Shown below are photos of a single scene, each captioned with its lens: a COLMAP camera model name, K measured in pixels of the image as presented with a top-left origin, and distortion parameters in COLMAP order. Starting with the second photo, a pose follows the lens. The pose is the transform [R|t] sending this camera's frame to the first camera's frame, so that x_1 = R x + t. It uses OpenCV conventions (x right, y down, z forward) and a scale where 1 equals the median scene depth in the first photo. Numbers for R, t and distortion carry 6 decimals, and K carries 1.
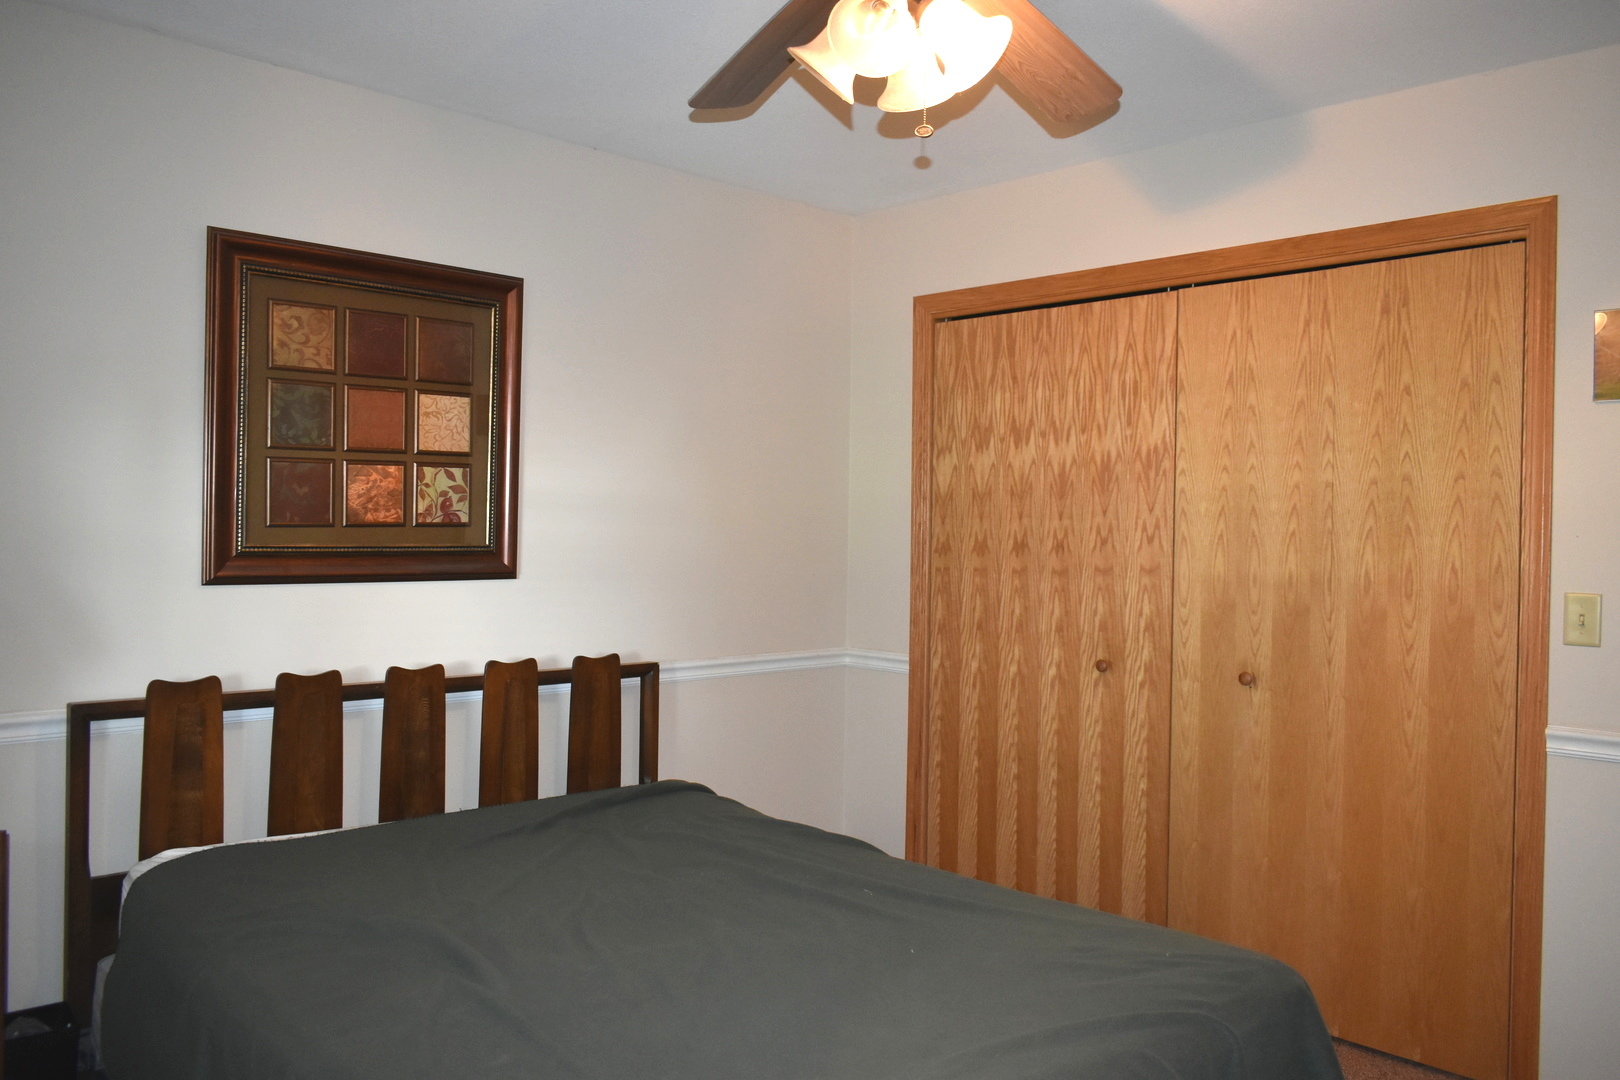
lens RADIAL K [[1233.5, 0, 801.8], [0, 1233.5, 539.0], [0, 0, 1]] dist [-0.024583, 0.014873]
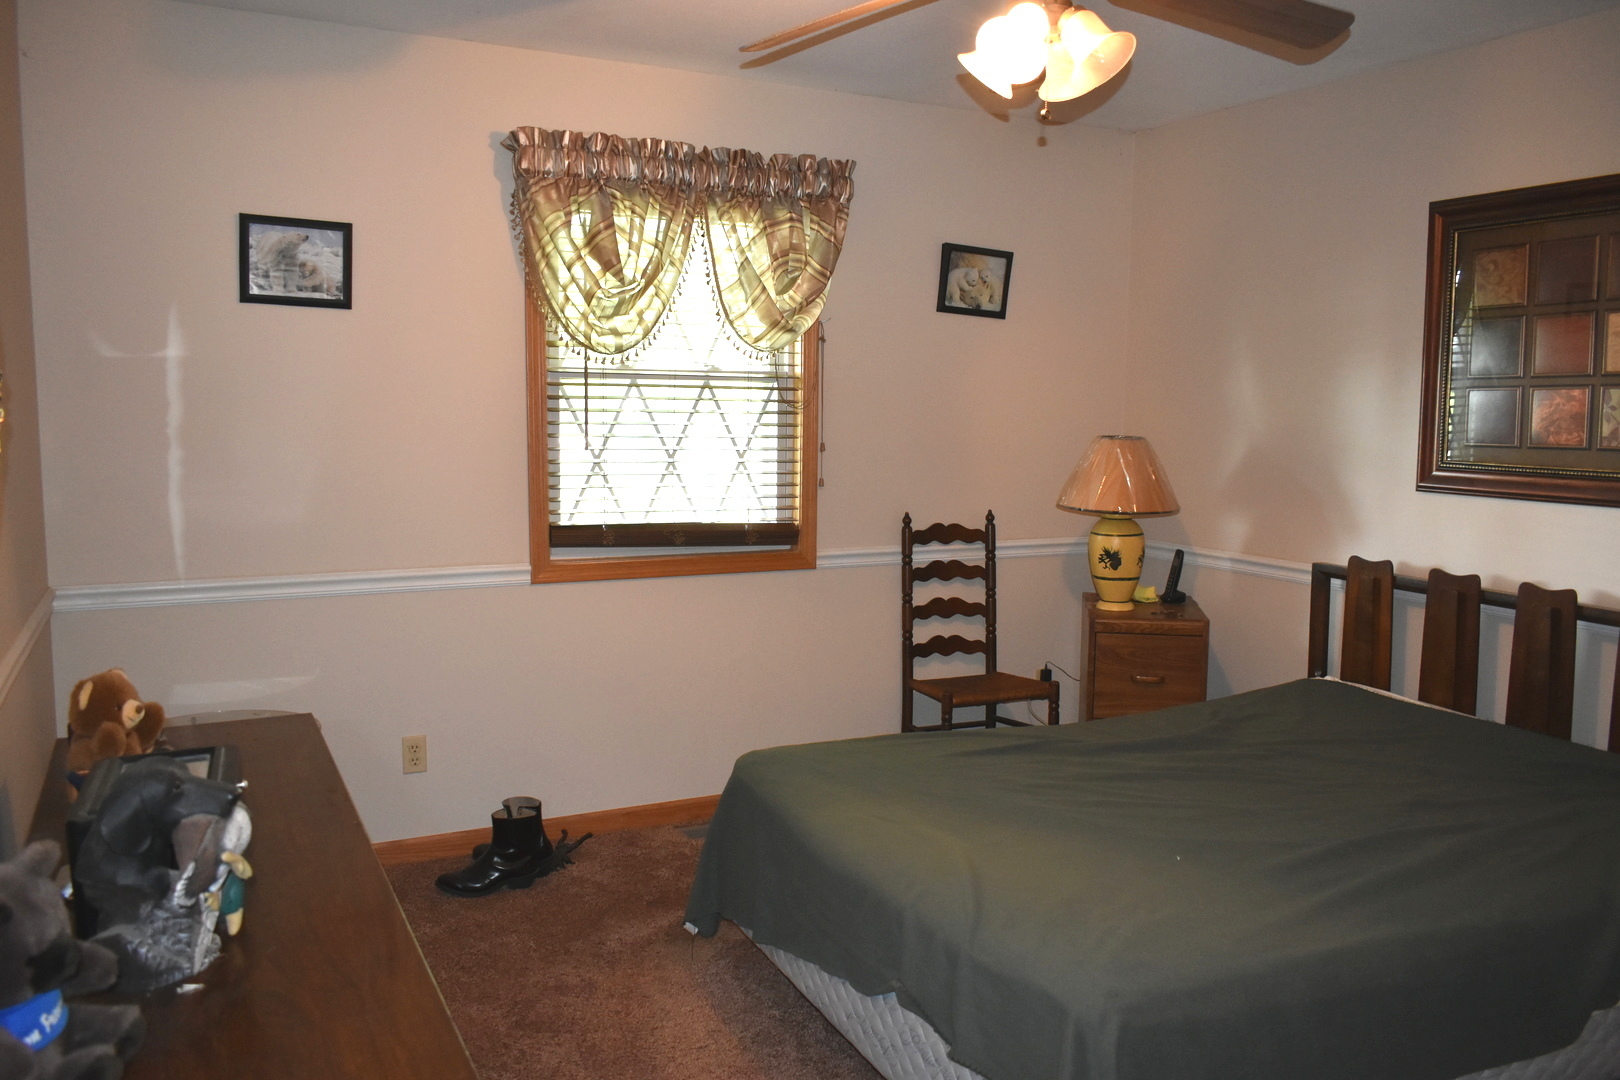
lens RADIAL K [[1233.5, 0, 806.4], [0, 1233.5, 541.2], [0, 0, 1]] dist [-0.024583, 0.014873]
pose [[-0.256555, 0.077927, -0.963383, 0.847638], [-0.045990, 0.994631, 0.092702, 0.000728], [0.965435, 0.068089, -0.251594, 0.681850]]
